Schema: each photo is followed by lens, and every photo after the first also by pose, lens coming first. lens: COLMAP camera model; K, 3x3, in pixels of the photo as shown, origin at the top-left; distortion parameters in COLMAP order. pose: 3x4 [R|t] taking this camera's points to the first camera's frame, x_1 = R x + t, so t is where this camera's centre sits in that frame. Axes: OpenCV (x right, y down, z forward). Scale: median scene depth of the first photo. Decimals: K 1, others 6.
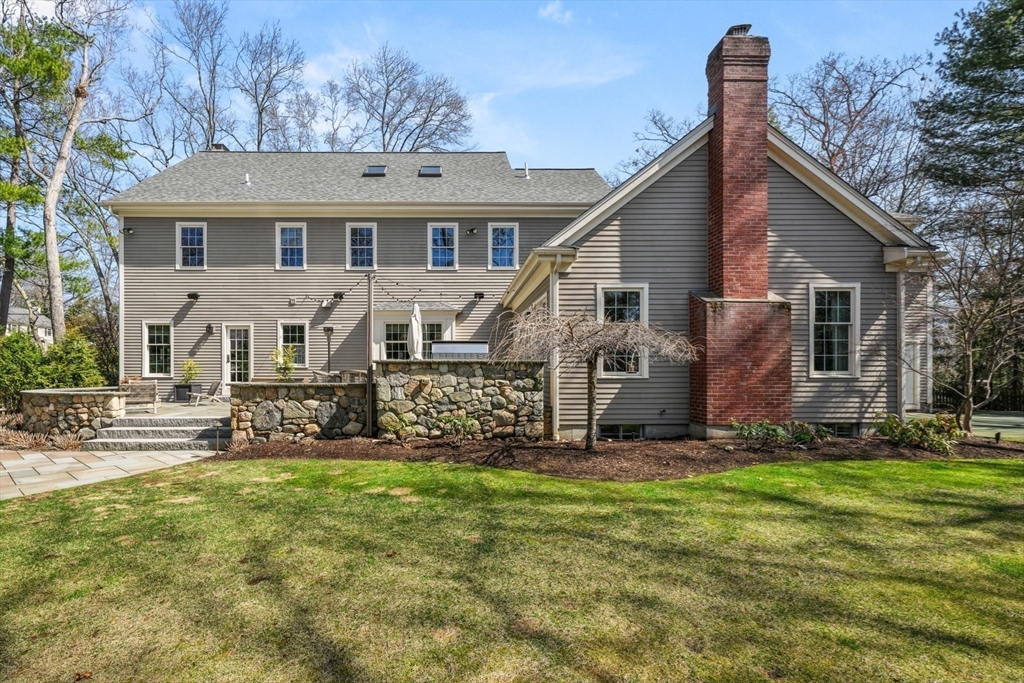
lens RADIAL K [[460.0, 0, 444.2], [0, 460.0, 373.3], [0, 0, 1]] dist [-0.000630, -0.000198]
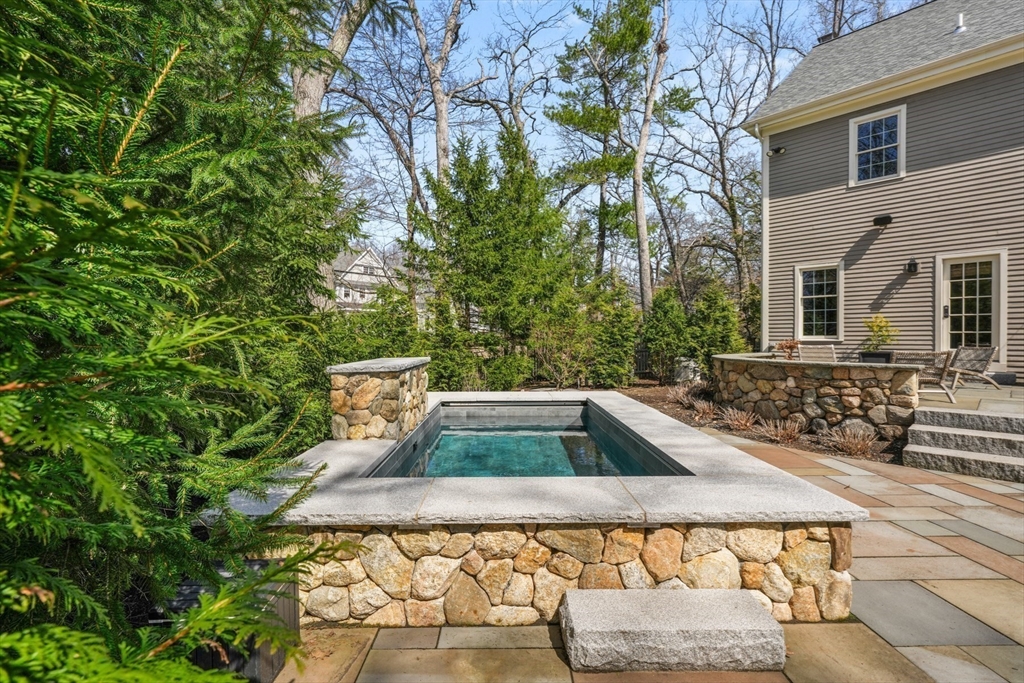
lens RADIAL K [[465.7, 0, 512.0], [0, 465.7, 341.5], [0, 0, 1]] dist [-0.001215, -0.000290]
pose [[0.679100, 0.004927, -0.734029, -0.409701], [-0.000767, 0.999982, 0.006002, 0.005111], [0.734046, -0.003513, 0.679091, 0.139464]]
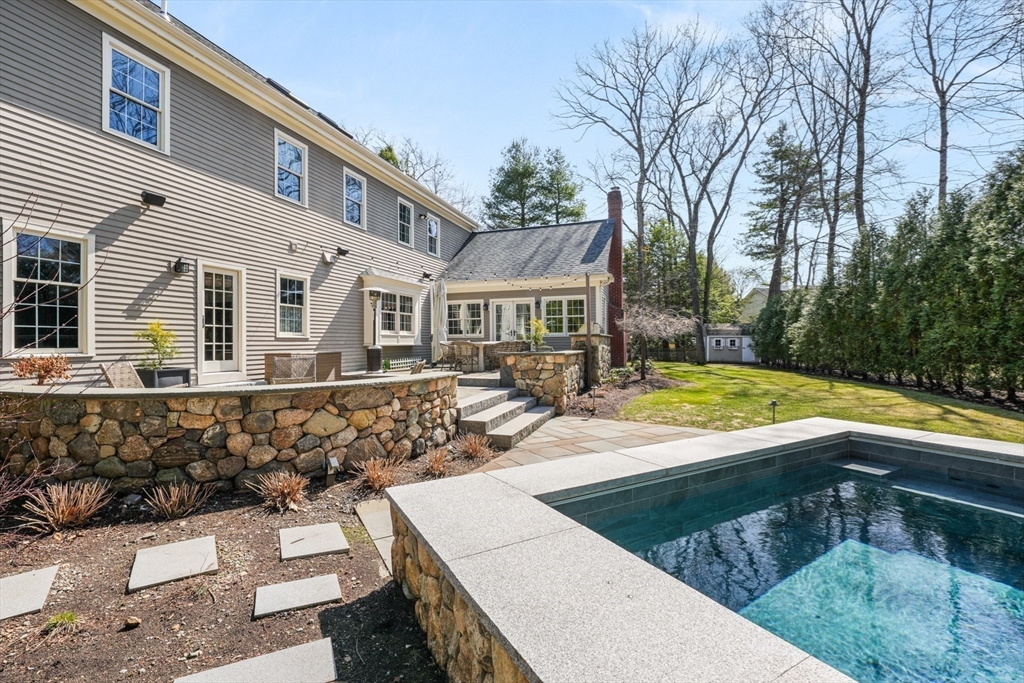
lens RADIAL K [[437.1, 0, 516.4], [0, 437.1, 340.4], [0, 0, 1]] dist [-0.001492, -0.000023]
pose [[0.330806, 0.003880, 0.943691, -0.866919], [0.006578, 0.999958, -0.006418, -0.001912], [-0.943676, 0.008331, 0.330767, 0.444660]]
